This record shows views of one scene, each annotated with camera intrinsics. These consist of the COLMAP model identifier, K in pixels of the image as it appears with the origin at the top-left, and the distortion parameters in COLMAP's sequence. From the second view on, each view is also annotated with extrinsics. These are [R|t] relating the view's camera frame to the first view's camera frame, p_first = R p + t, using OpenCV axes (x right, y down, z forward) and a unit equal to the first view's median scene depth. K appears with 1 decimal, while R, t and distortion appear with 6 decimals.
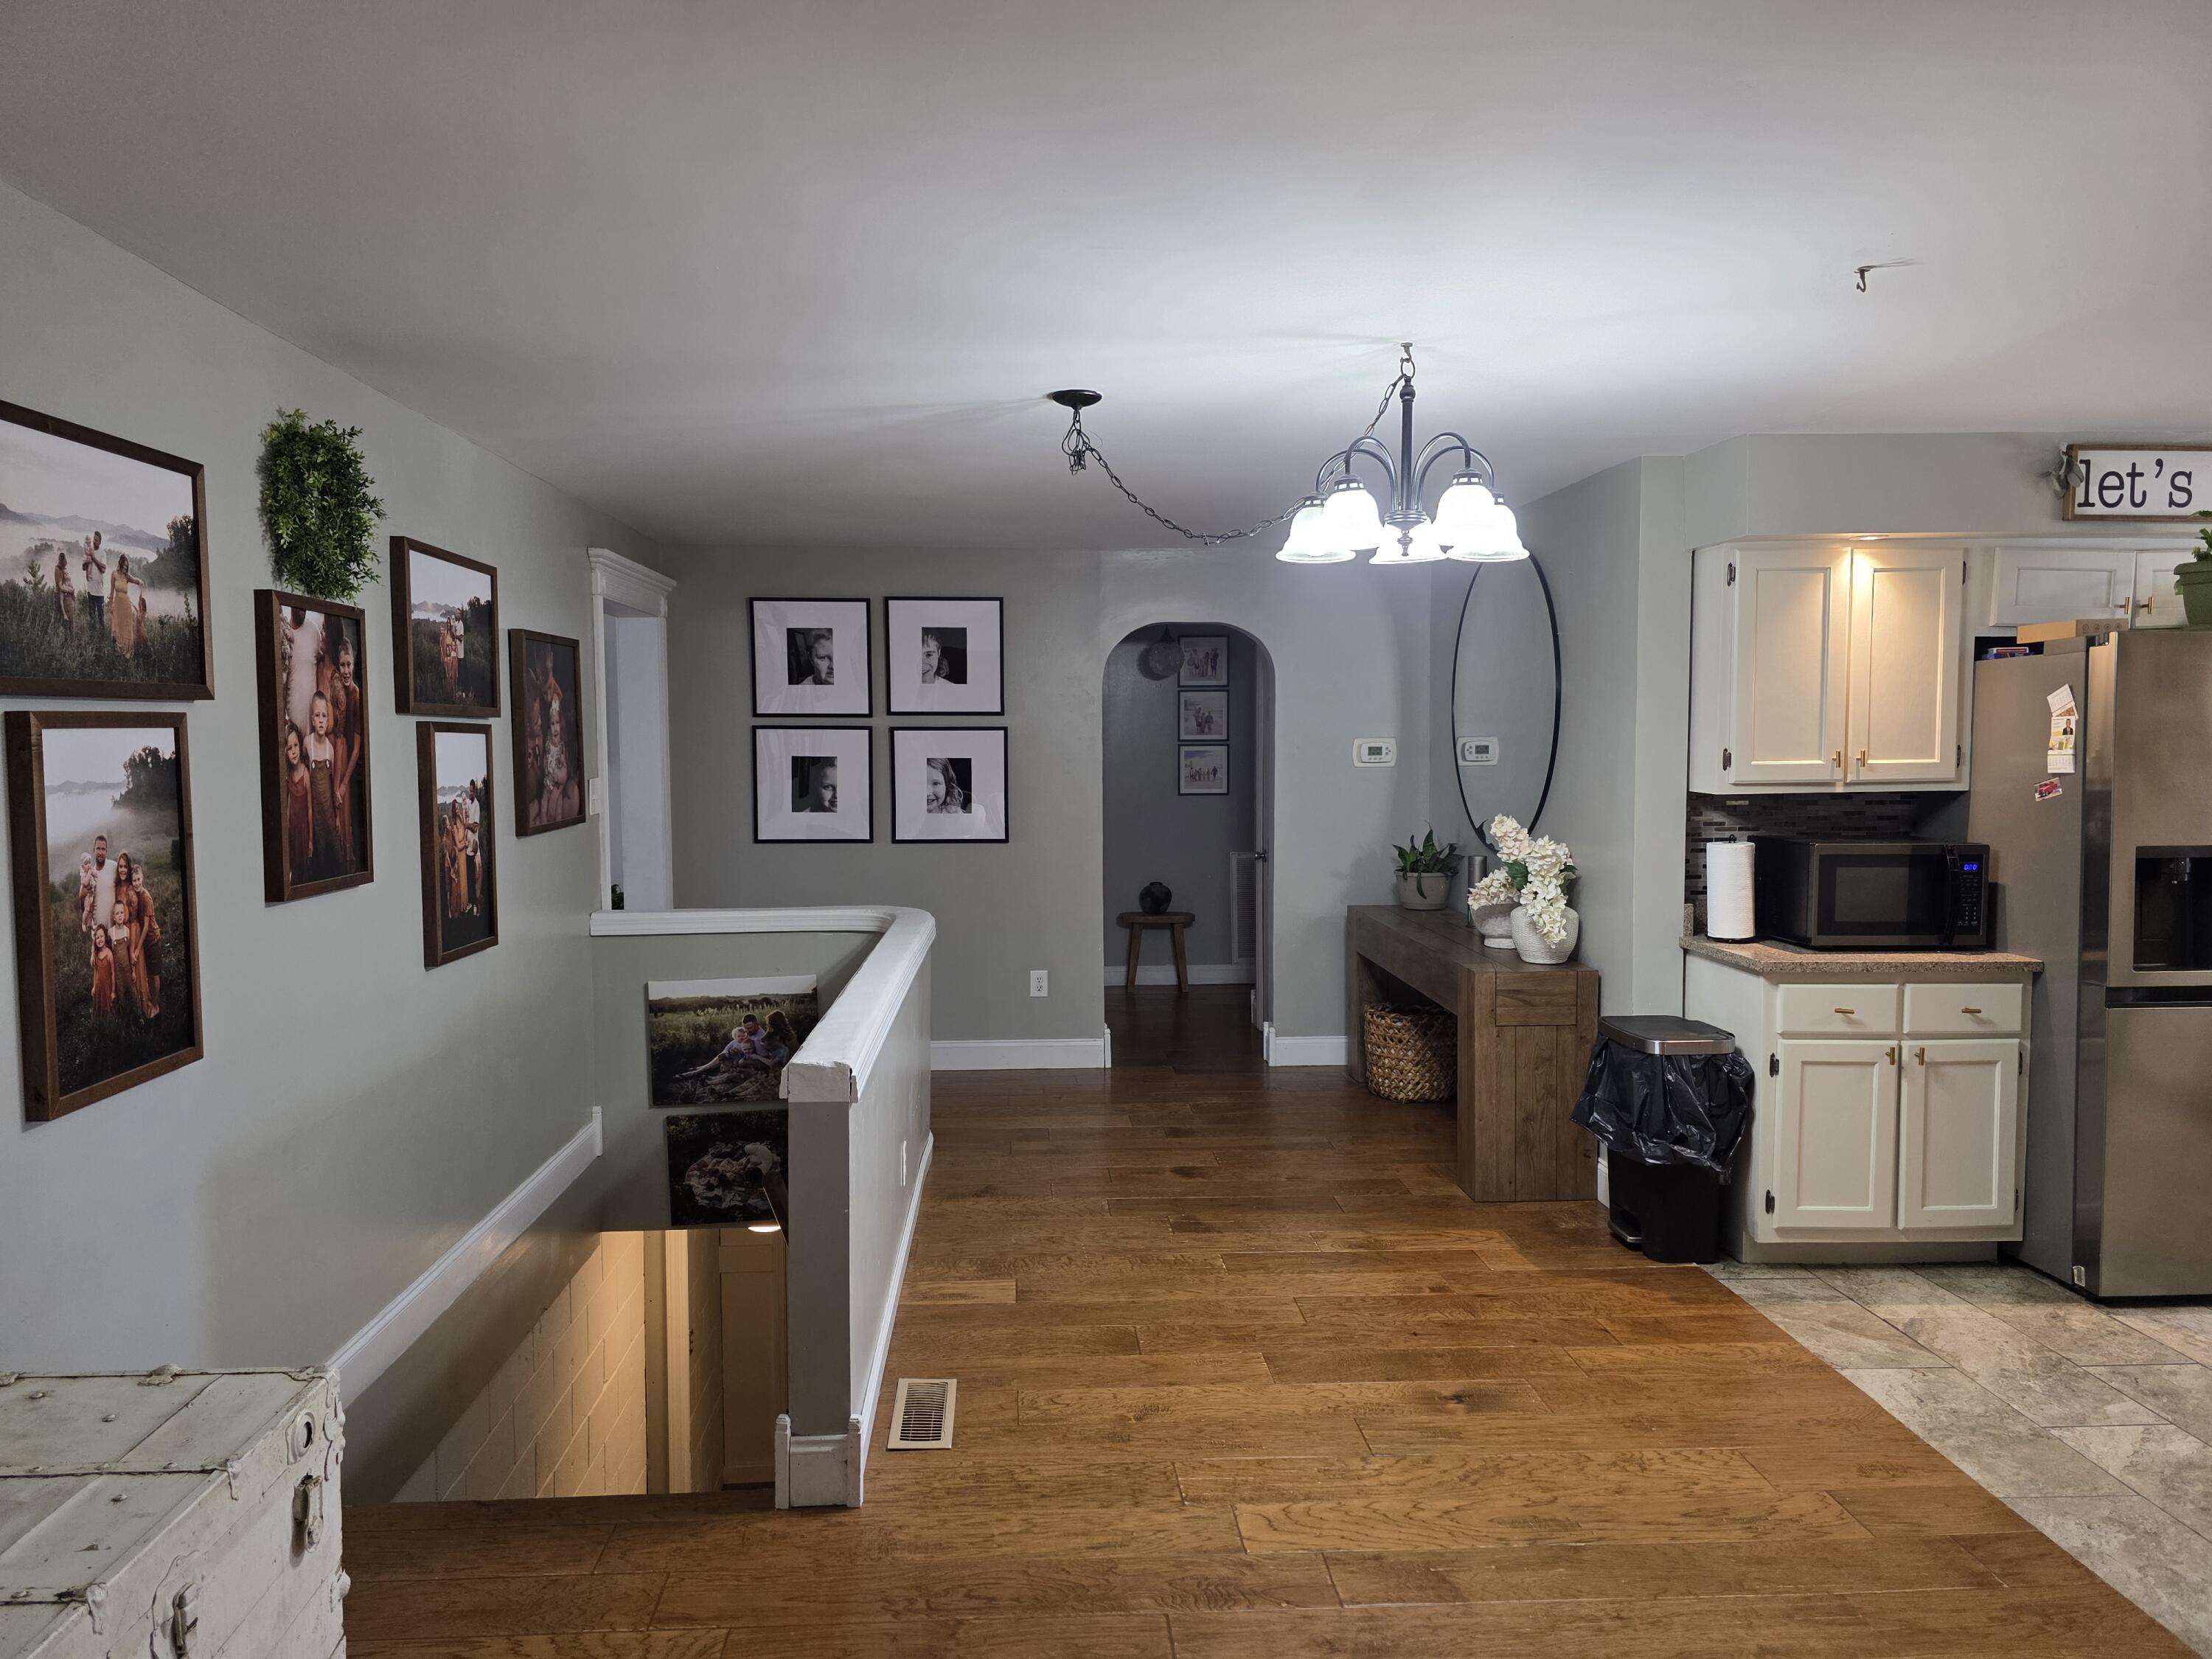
lens RADIAL K [[1483.2, 0, 1083.8], [0, 1483.2, 824.8], [0, 0, 1]] dist [0.080199, -0.081266]
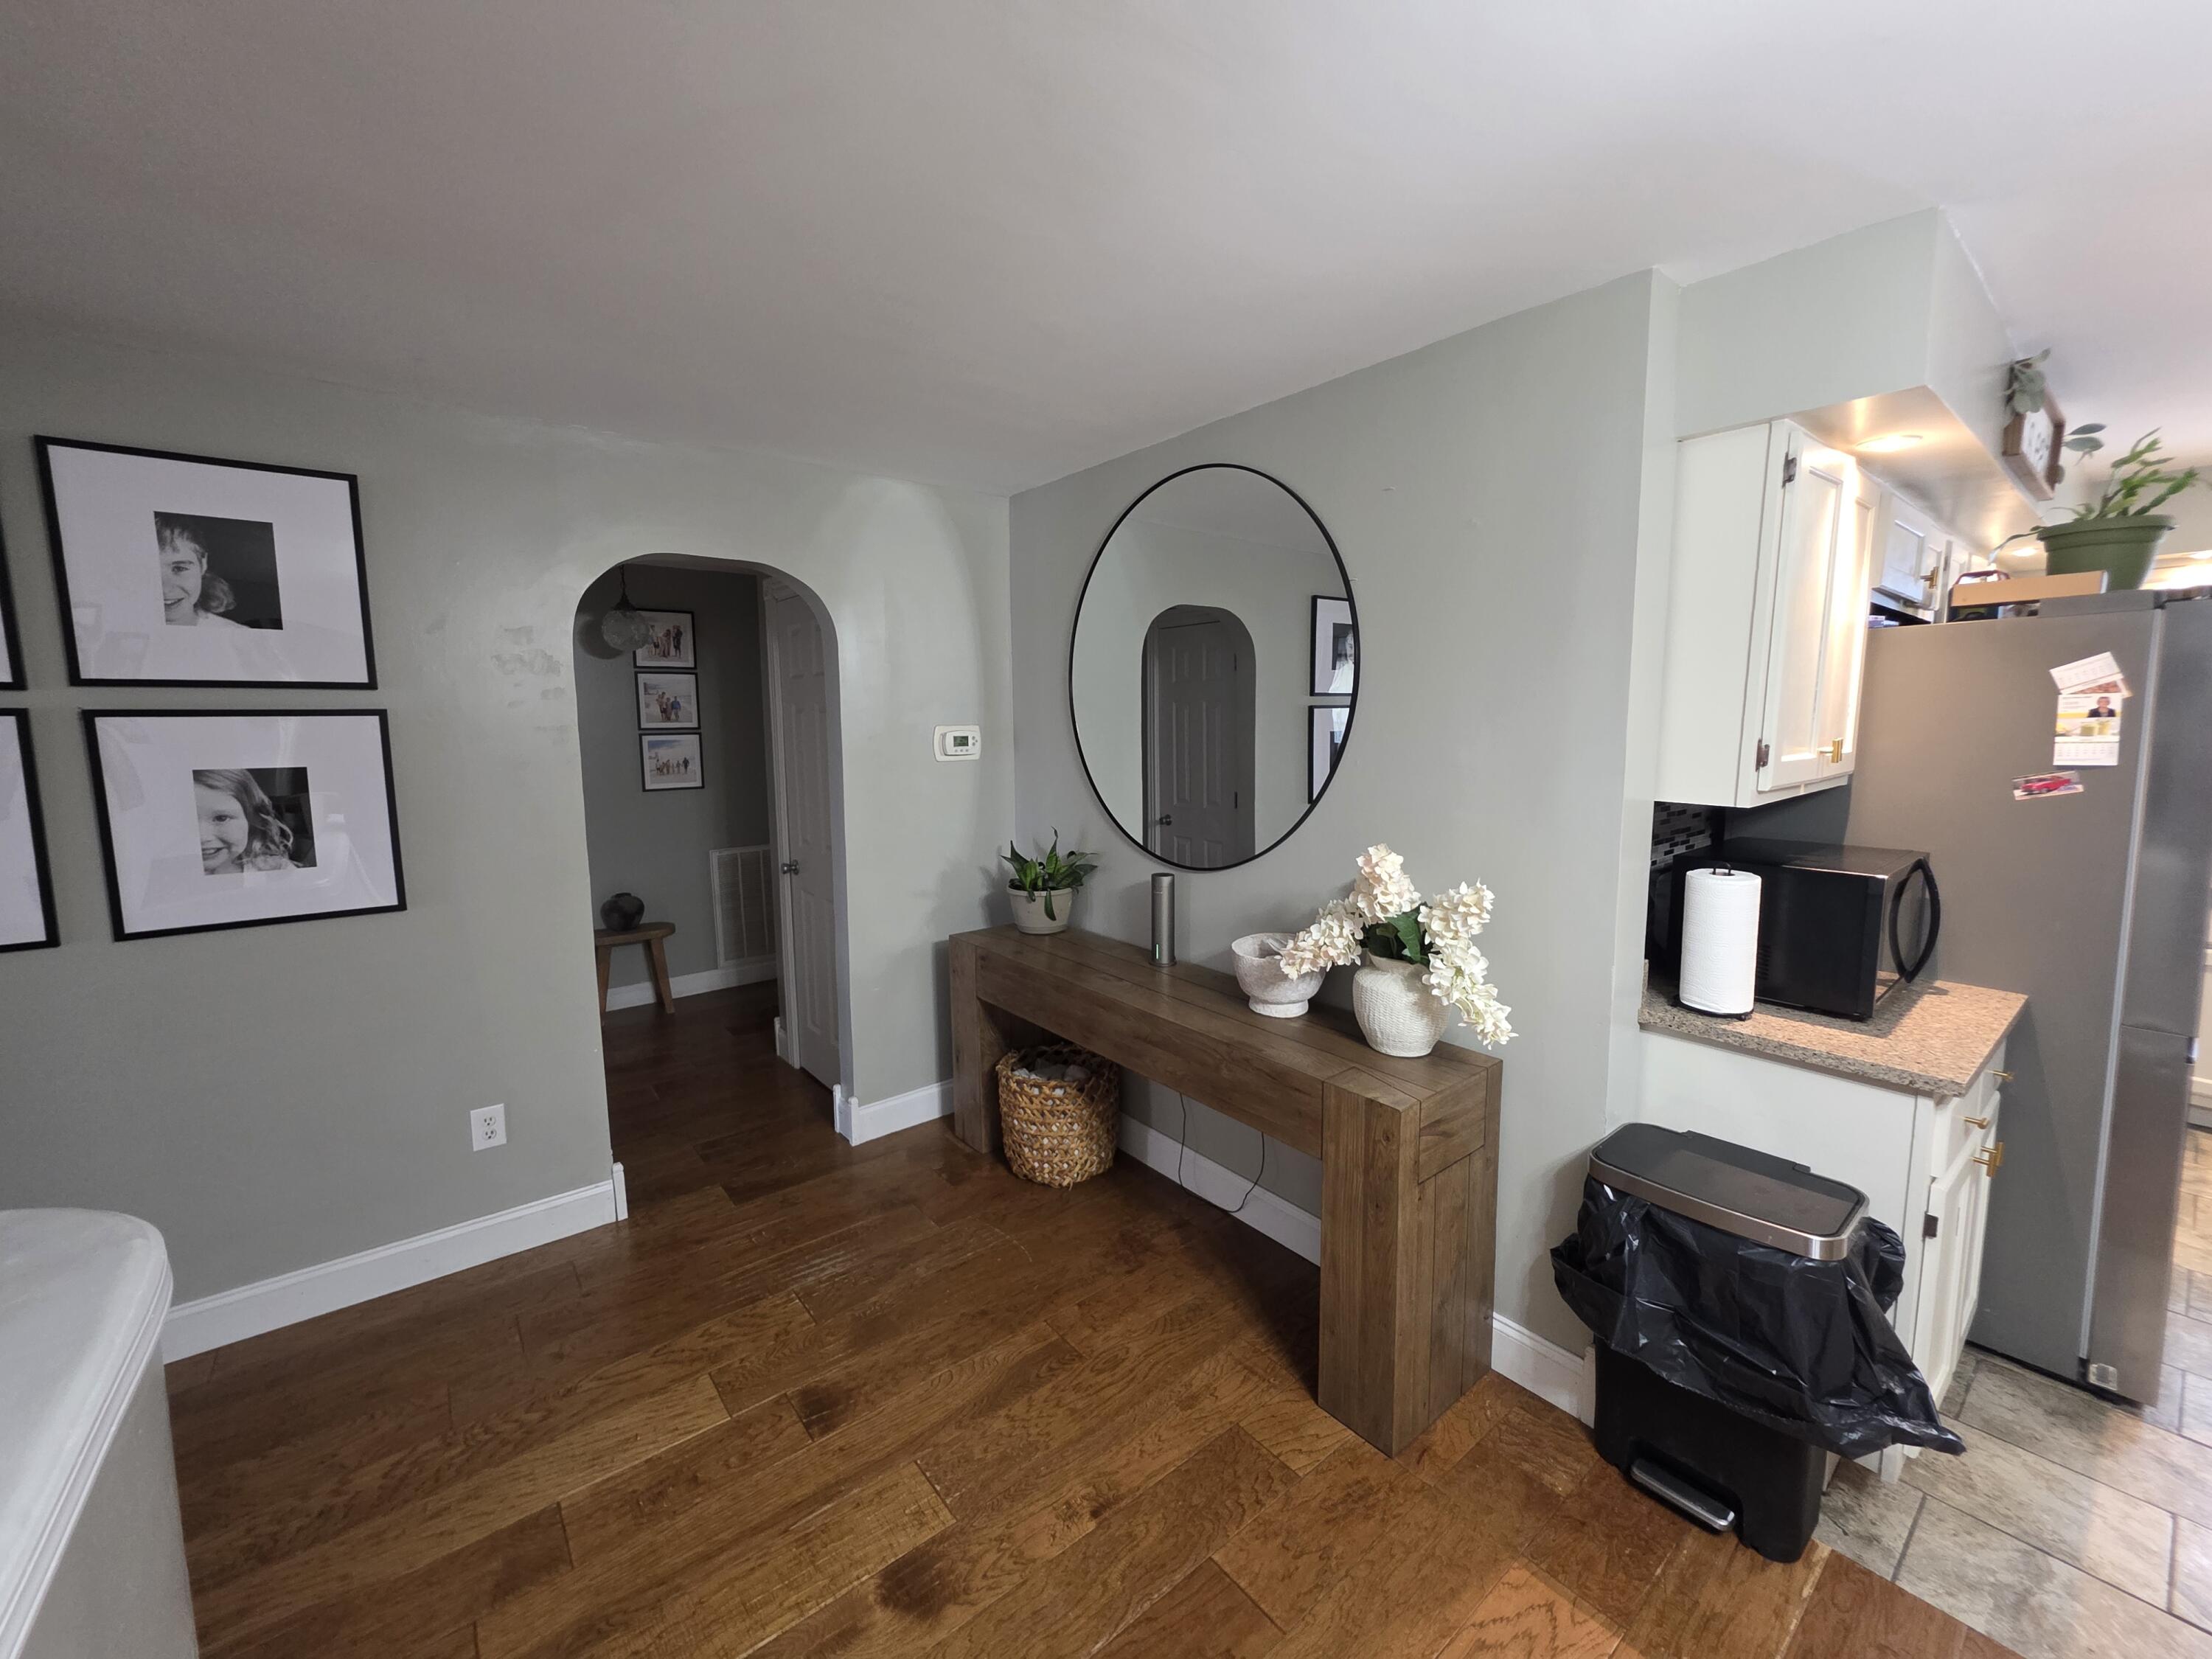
lens RADIAL K [[877.8, 0, 1094.3], [0, 877.8, 816.5], [0, 0, 1]] dist [0.000297, -0.000488]
pose [[0.814254, -0.067462, 0.576576, -0.042954], [0.040351, 0.997400, 0.059715, -0.054298], [-0.579105, -0.025357, 0.814859, 0.893655]]
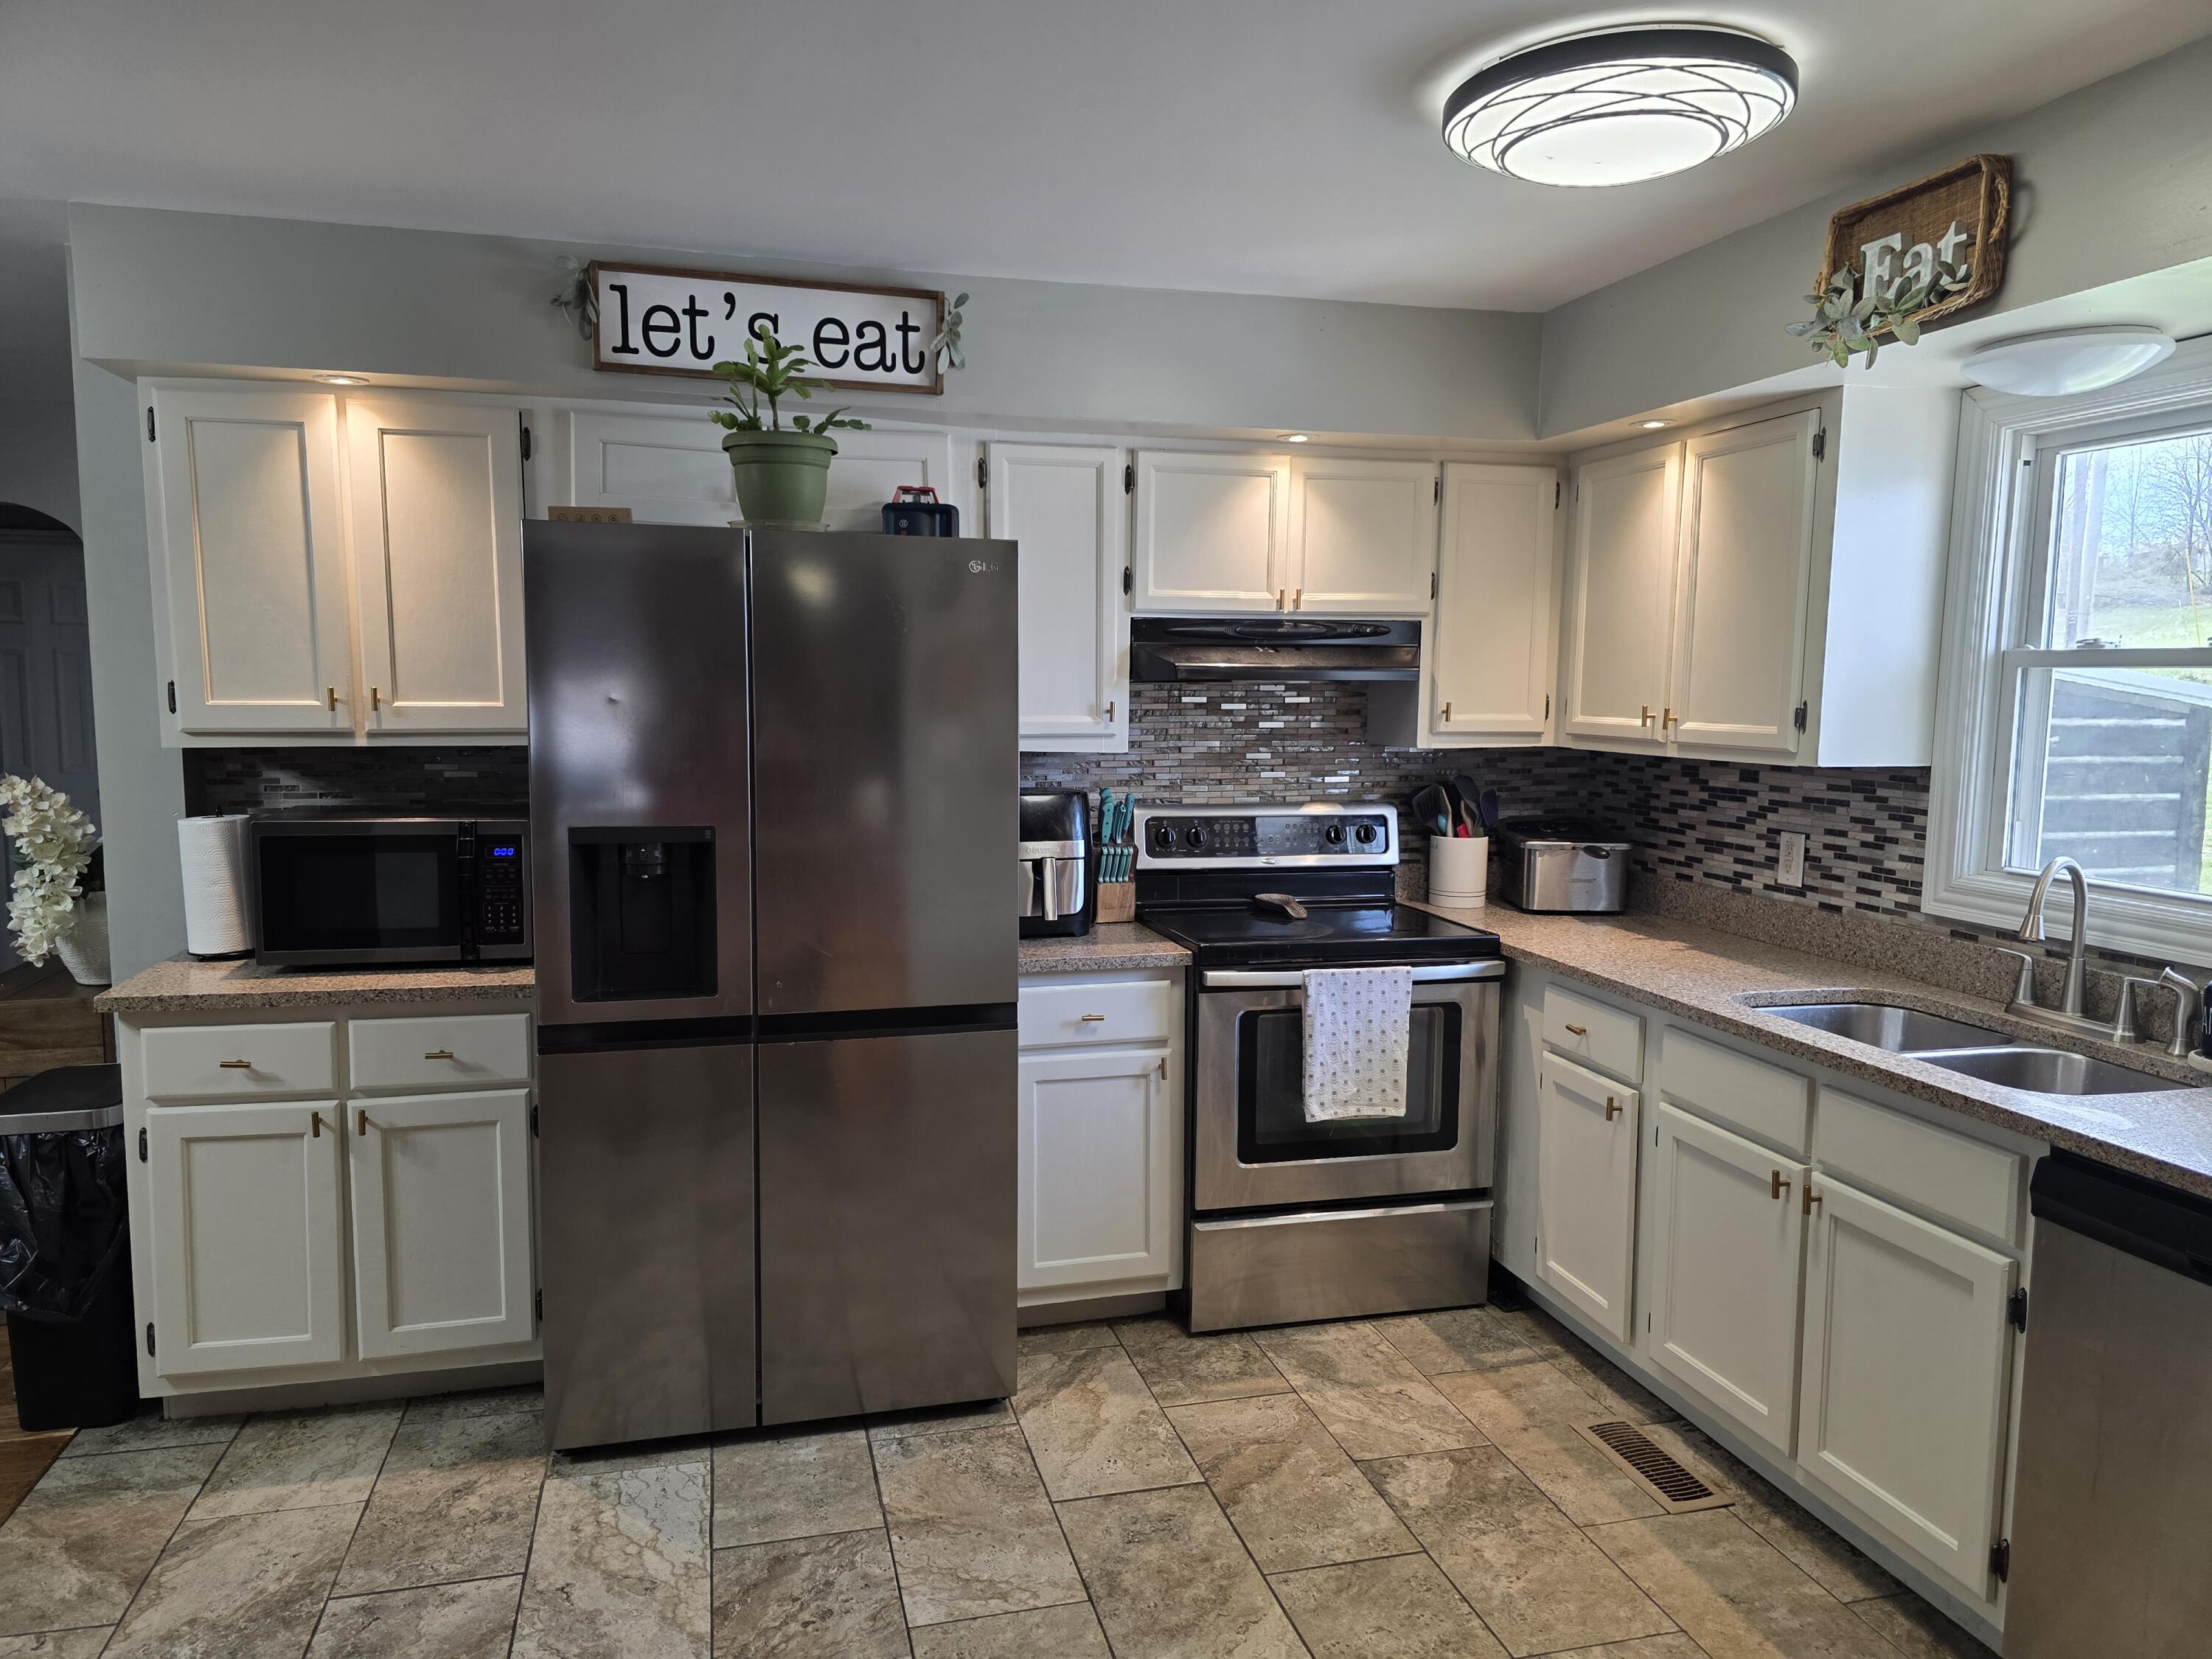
lens RADIAL K [[1493.9, 0, 1100.1], [0, 1493.9, 843.0], [0, 0, 1]] dist [0.086240, -0.093883]
pose [[0.977594, -0.007167, 0.210379, 0.730161], [-0.003527, 0.998722, 0.050411, -0.014189], [-0.210472, -0.050023, 0.976319, 0.235523]]
